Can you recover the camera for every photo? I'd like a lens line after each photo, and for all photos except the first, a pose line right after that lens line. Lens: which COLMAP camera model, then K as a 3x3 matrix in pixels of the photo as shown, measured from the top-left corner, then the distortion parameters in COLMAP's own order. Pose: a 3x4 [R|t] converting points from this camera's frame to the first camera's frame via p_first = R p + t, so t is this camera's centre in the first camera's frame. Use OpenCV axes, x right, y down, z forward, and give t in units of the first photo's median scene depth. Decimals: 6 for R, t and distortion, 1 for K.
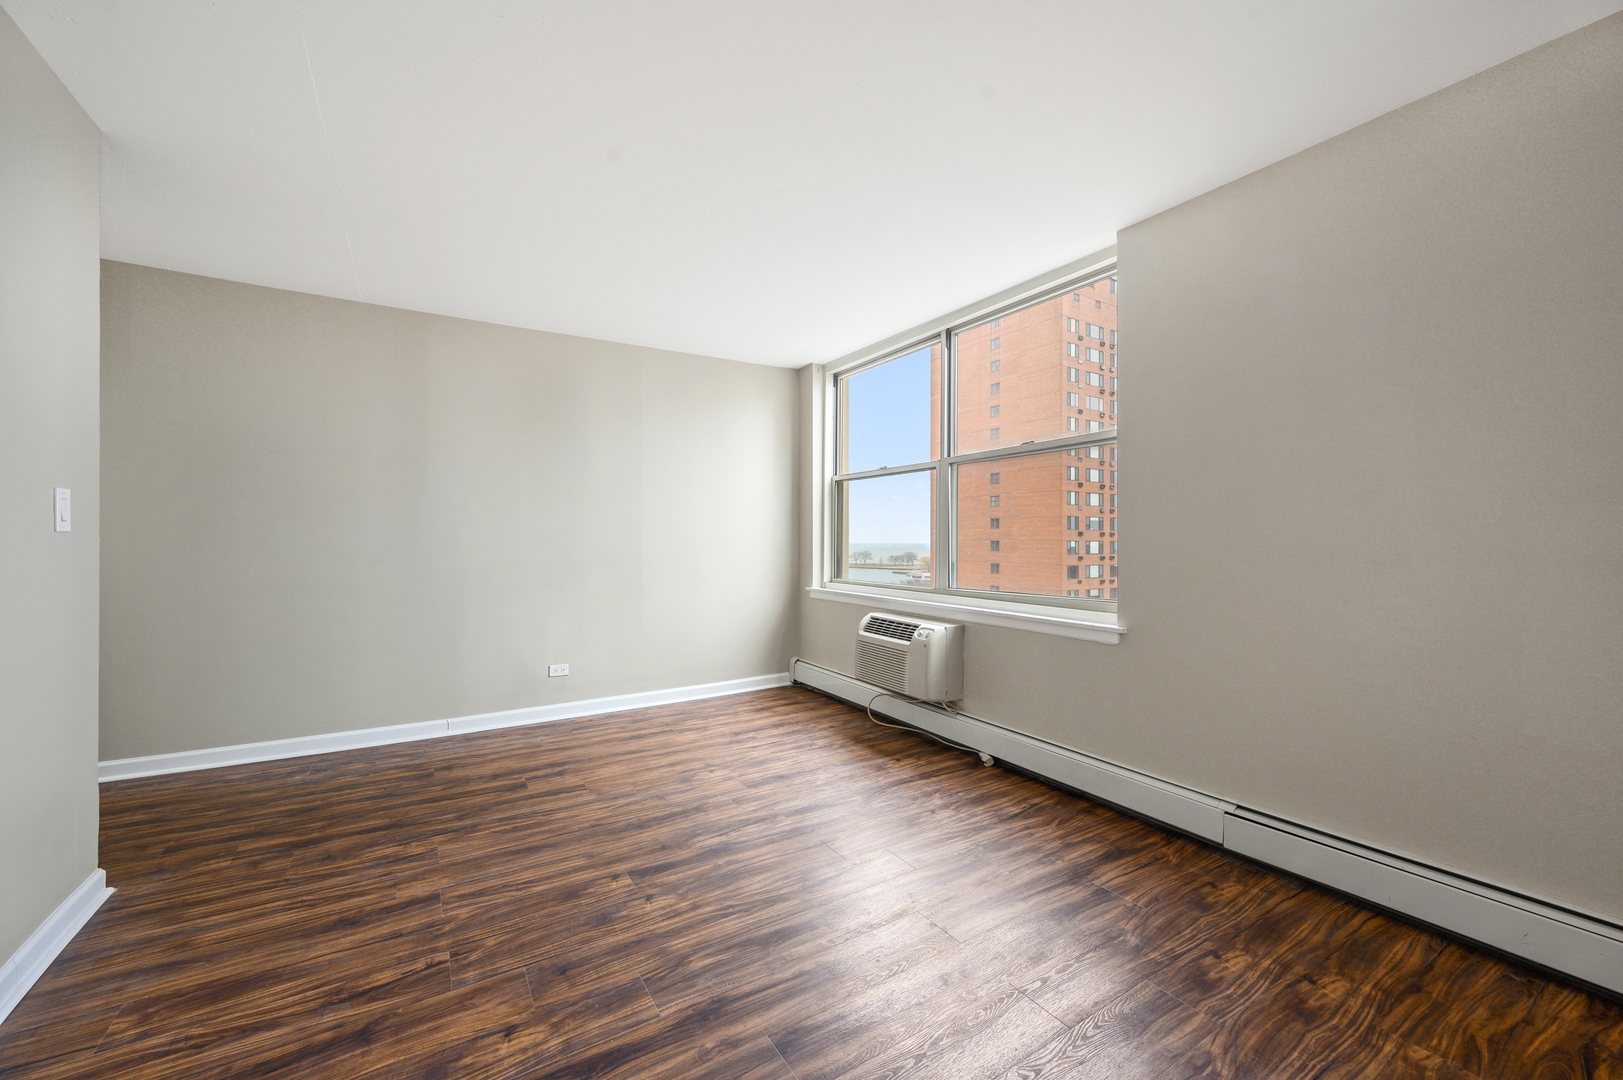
lens RADIAL K [[641.8, 0, 805.7], [0, 641.8, 540.4], [0, 0, 1]] dist [-0.001176, -0.000103]
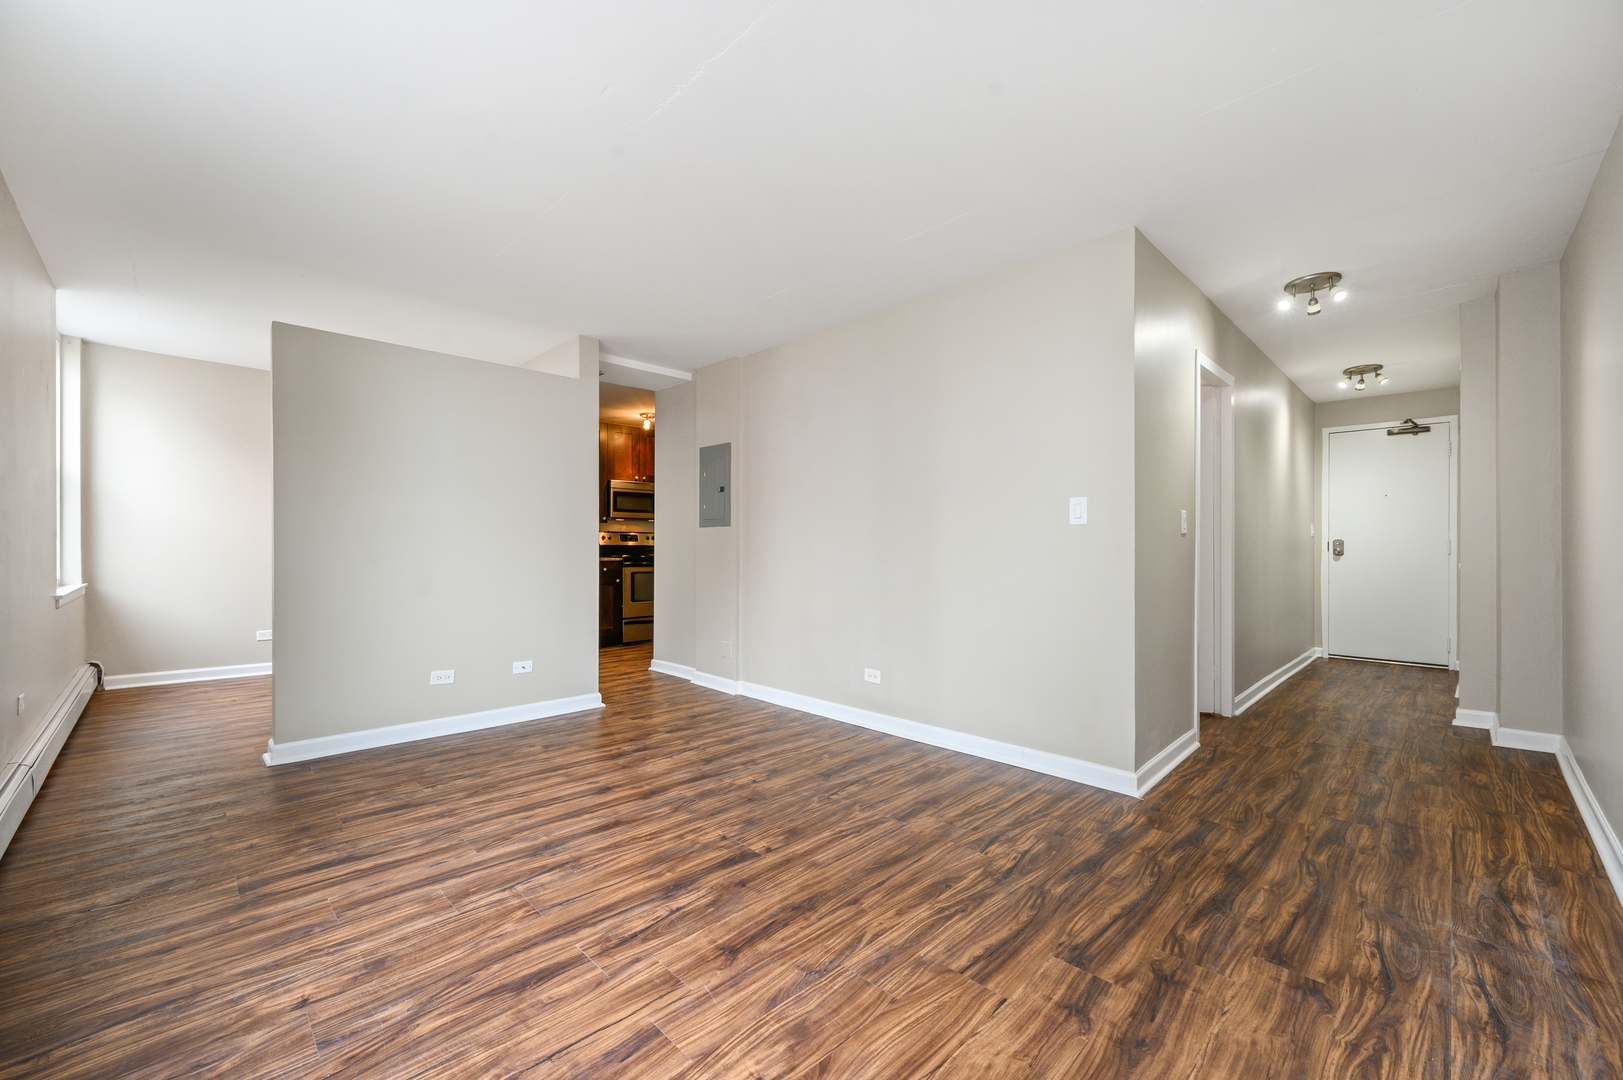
lens RADIAL K [[641.8, 0, 809.5], [0, 641.8, 542.9], [0, 0, 1]] dist [-0.001176, -0.000103]
pose [[-0.973720, -0.004253, -0.227707, -0.113139], [-0.003393, 0.999986, -0.004167, 0.030949], [0.227721, -0.003285, -0.973721, 1.864045]]
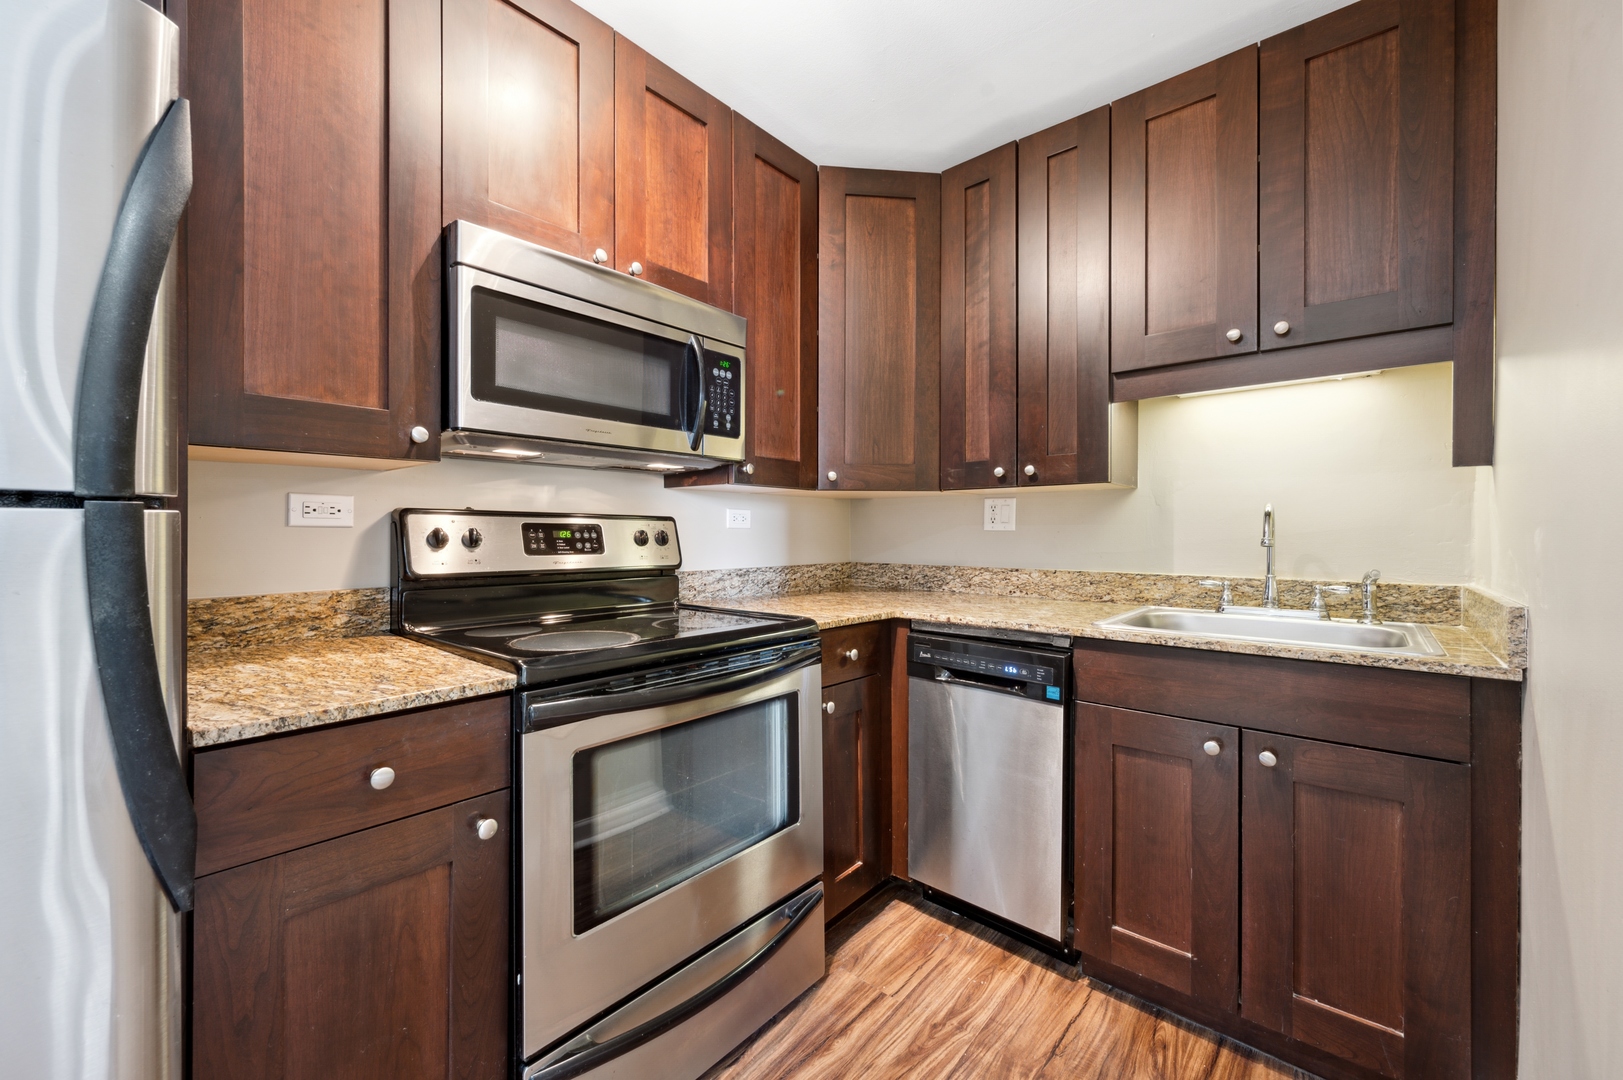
lens RADIAL K [[641.8, 0, 811.2], [0, 641.8, 538.3], [0, 0, 1]] dist [-0.001176, -0.000103]
pose [[-0.951583, 0.001190, -0.307388, -0.062118], [0.000719, 0.999998, 0.001646, 0.013679], [0.307390, 0.001345, -0.951583, 0.628053]]
